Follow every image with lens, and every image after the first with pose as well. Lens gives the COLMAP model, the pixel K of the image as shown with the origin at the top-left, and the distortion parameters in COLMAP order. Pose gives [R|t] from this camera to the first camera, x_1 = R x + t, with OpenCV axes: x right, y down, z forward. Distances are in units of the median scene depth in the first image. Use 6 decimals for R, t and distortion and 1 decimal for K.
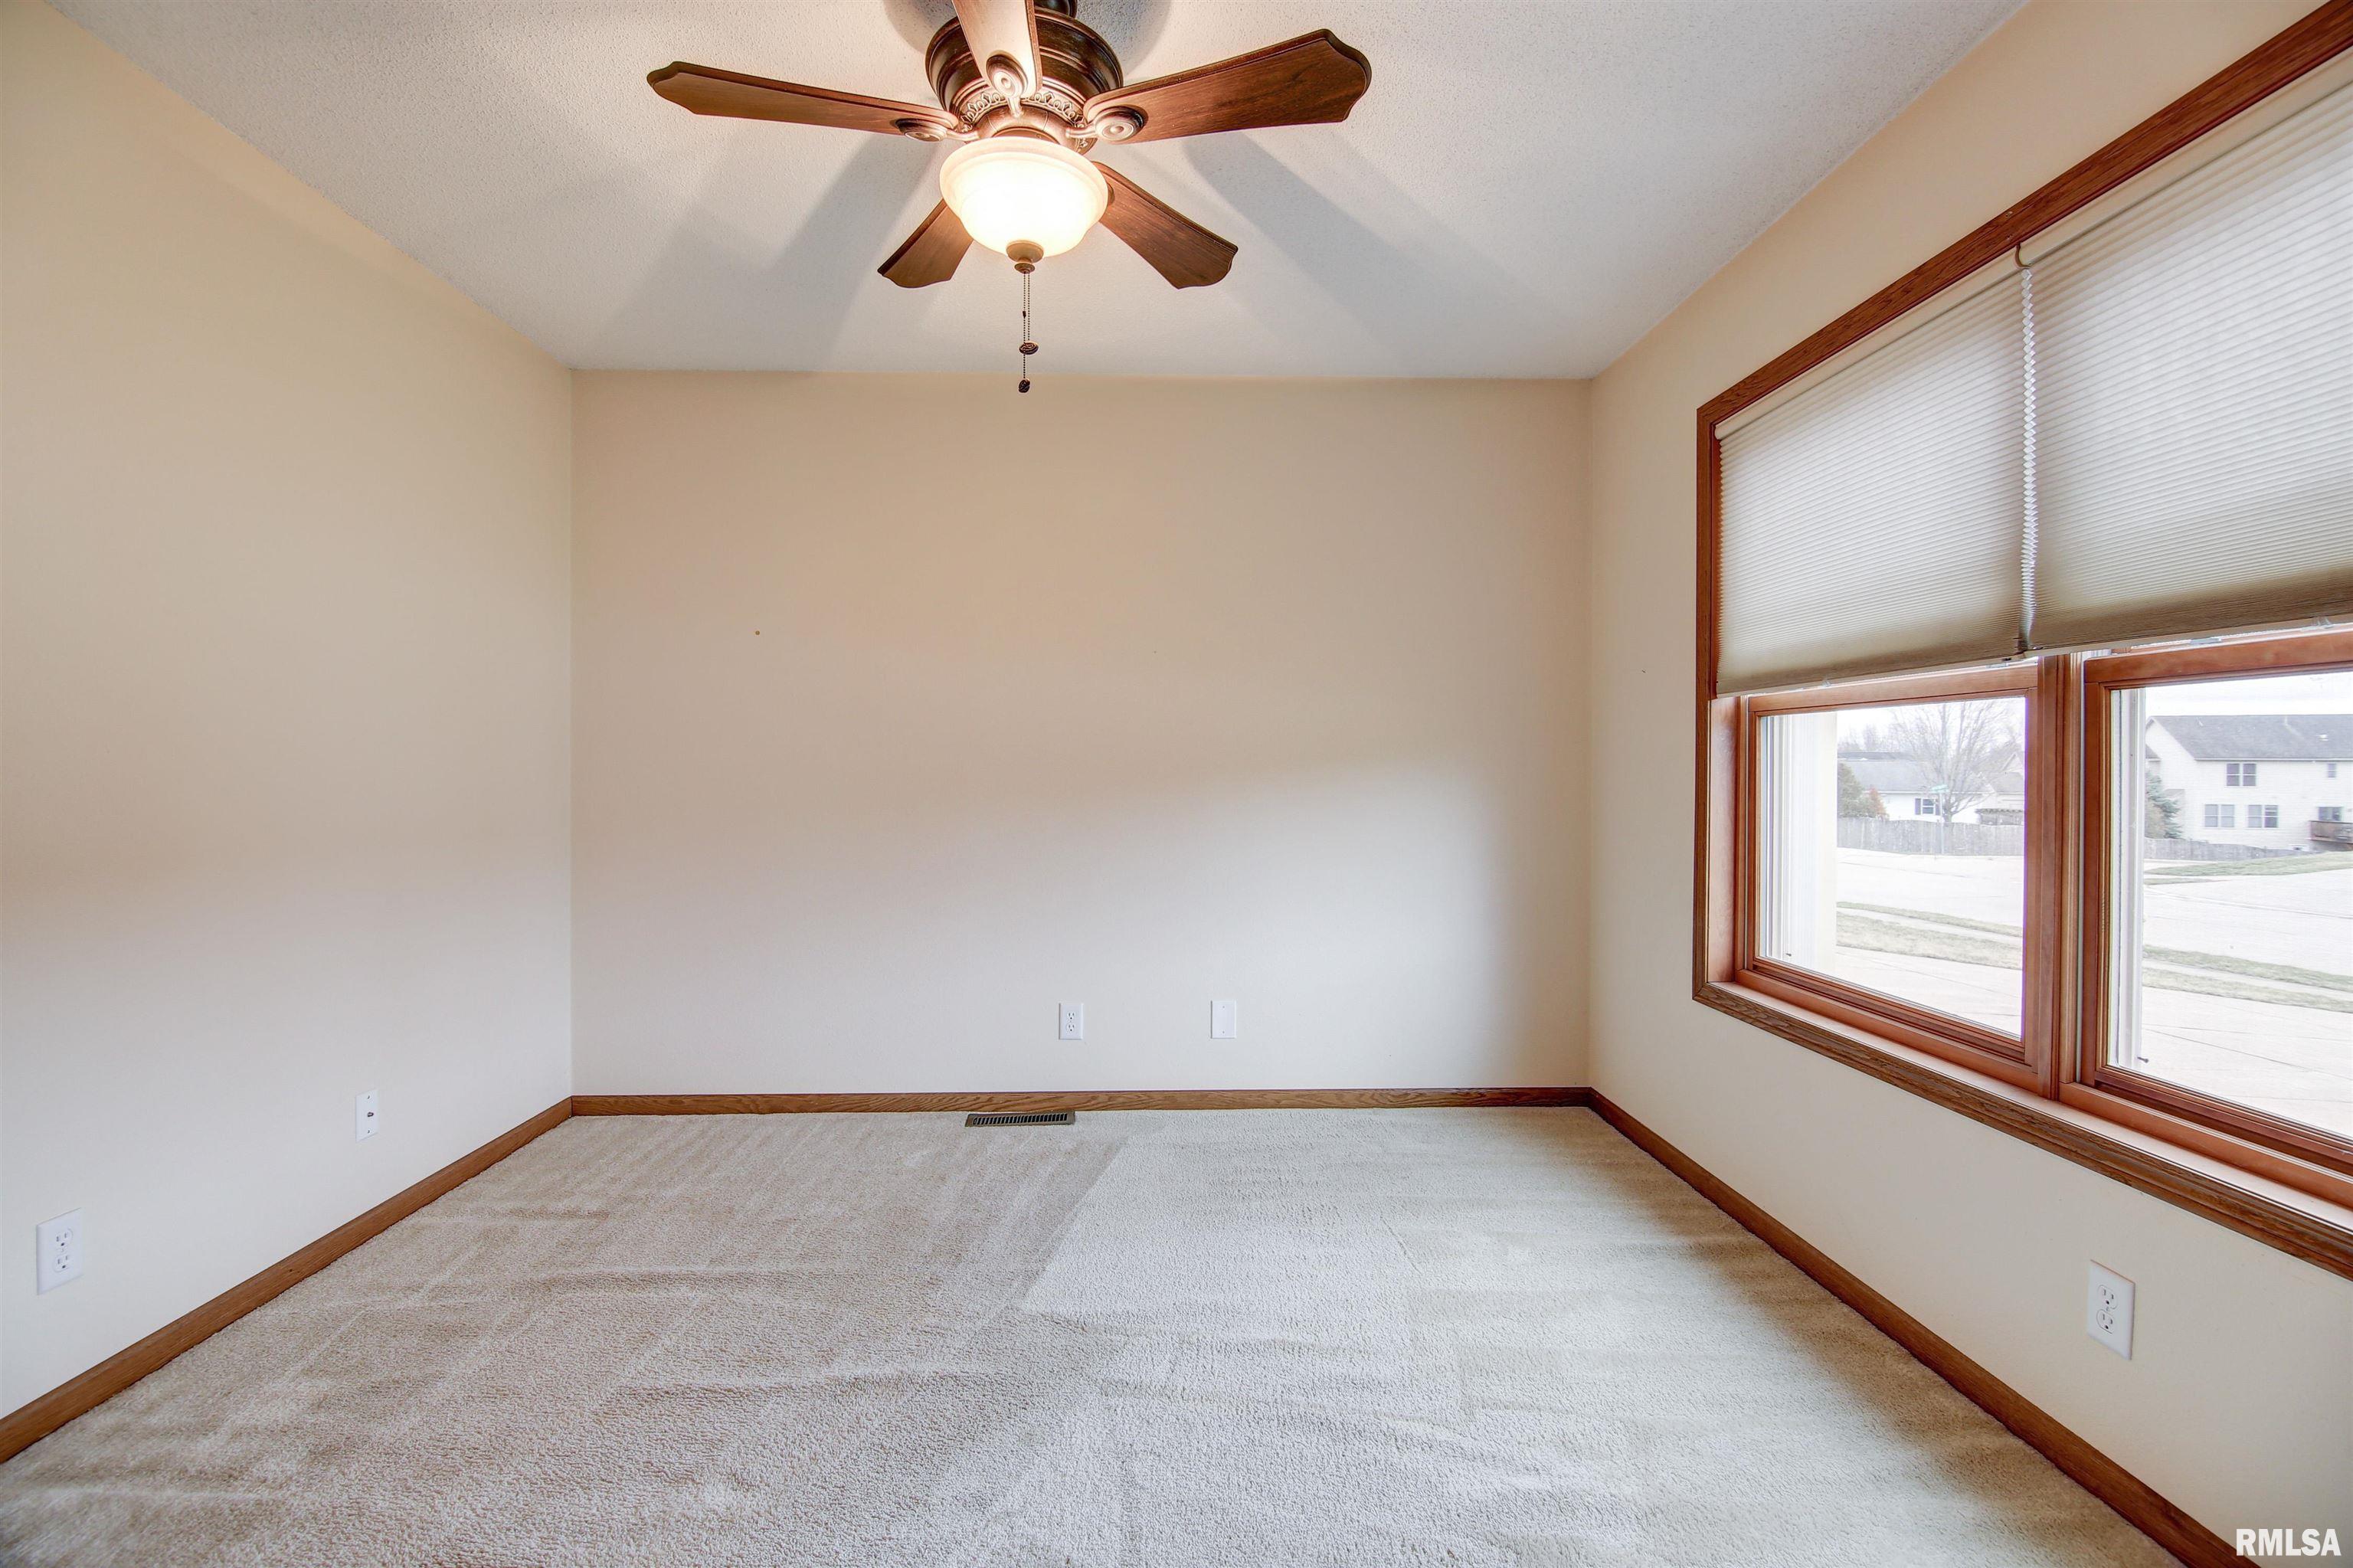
lens RADIAL K [[1018.8, 0, 1174.8], [0, 1018.8, 753.6], [0, 0, 1]] dist [0.000840, 0.000104]
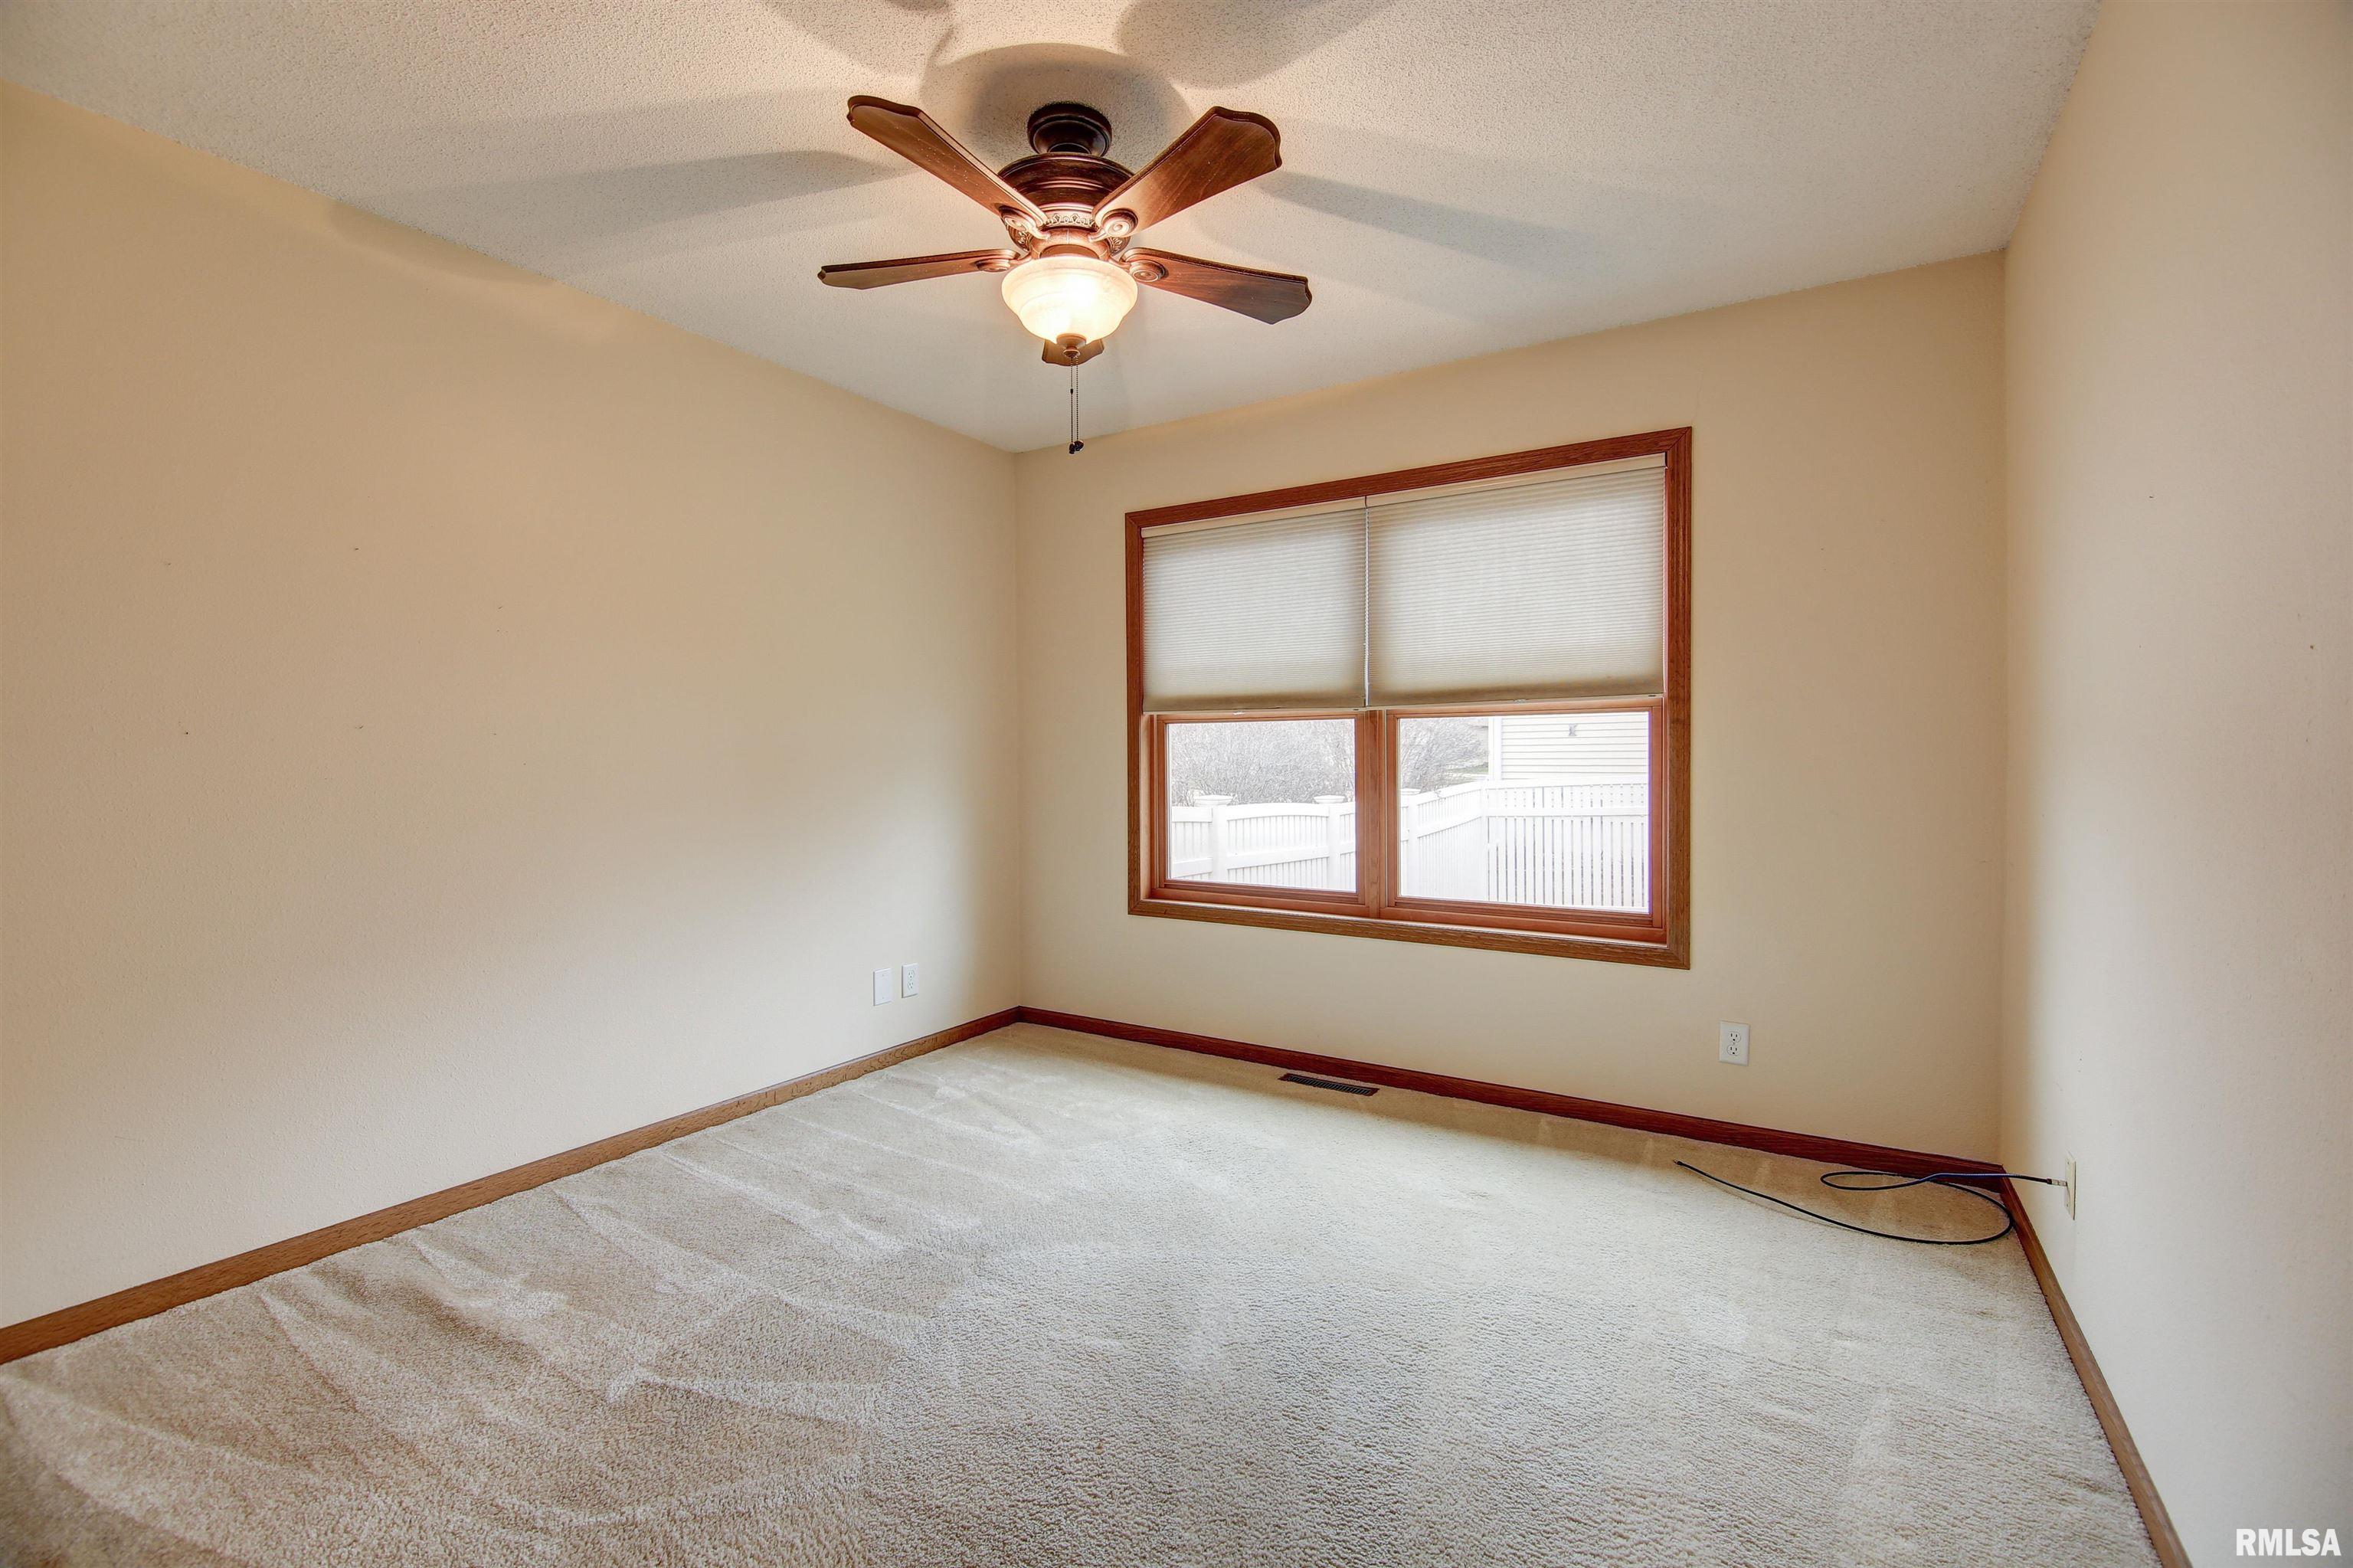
lens RADIAL K [[1006.0, 0, 1176.5], [0, 1006.0, 784.0], [0, 0, 1]] dist [-0.000144, -0.000055]
pose [[0.544439, -0.023725, 0.838465, -0.711429], [-0.008062, 0.999406, 0.033513, 0.001719], [-0.838762, -0.025005, 0.543925, 0.153695]]
